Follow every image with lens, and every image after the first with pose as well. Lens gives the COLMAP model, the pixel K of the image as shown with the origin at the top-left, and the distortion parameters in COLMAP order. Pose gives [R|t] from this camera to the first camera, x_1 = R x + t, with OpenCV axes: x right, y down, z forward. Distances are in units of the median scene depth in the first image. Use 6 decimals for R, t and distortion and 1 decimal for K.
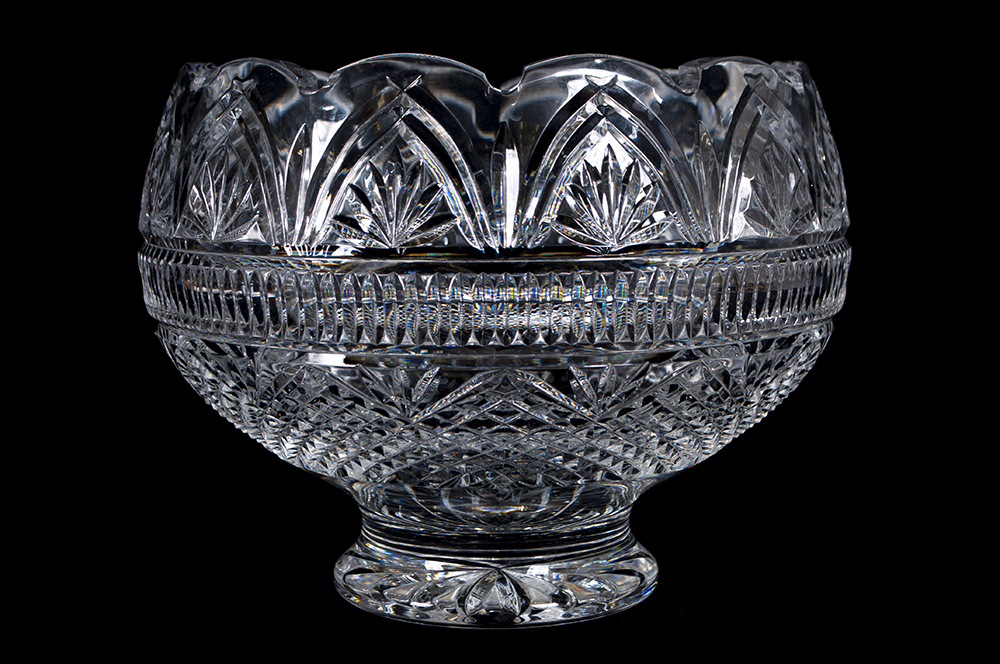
lens RADIAL K [[1733.0, 0, 500.1], [0, 1733.0, 330.4], [0, 0, 1]] dist [0.152423, 0.000000]
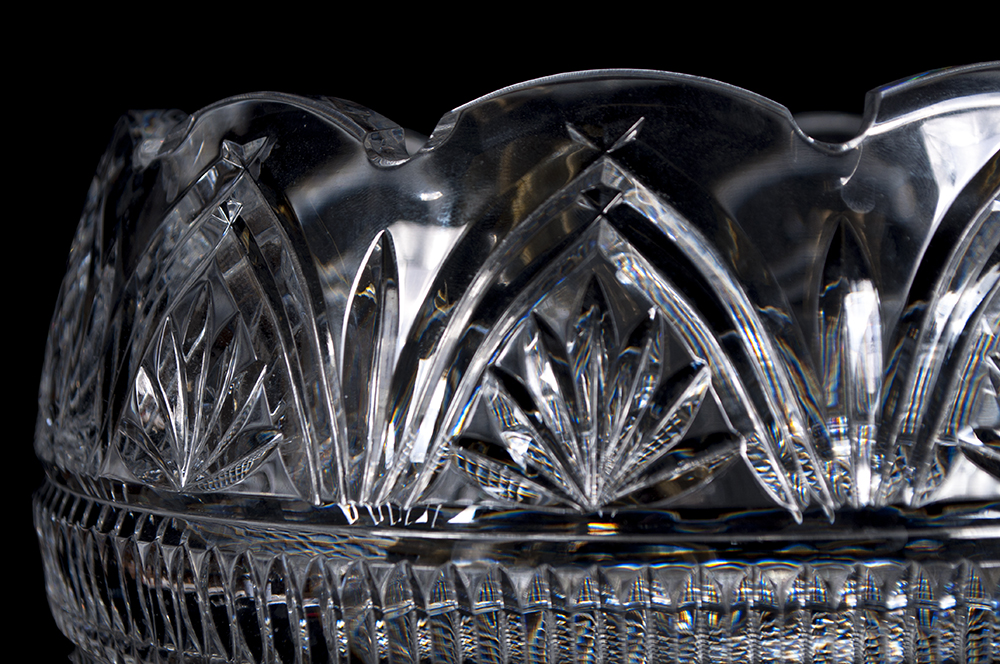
lens RADIAL K [[2381.1, 0, 500.4], [0, 2381.1, 331.4], [0, 0, 1]] dist [0.146197, 0.000000]
pose [[0.999234, -0.023221, -0.031509, -0.059045], [0.021135, 0.997662, -0.064985, -0.048854], [0.032944, 0.064269, 0.997389, 0.362867]]
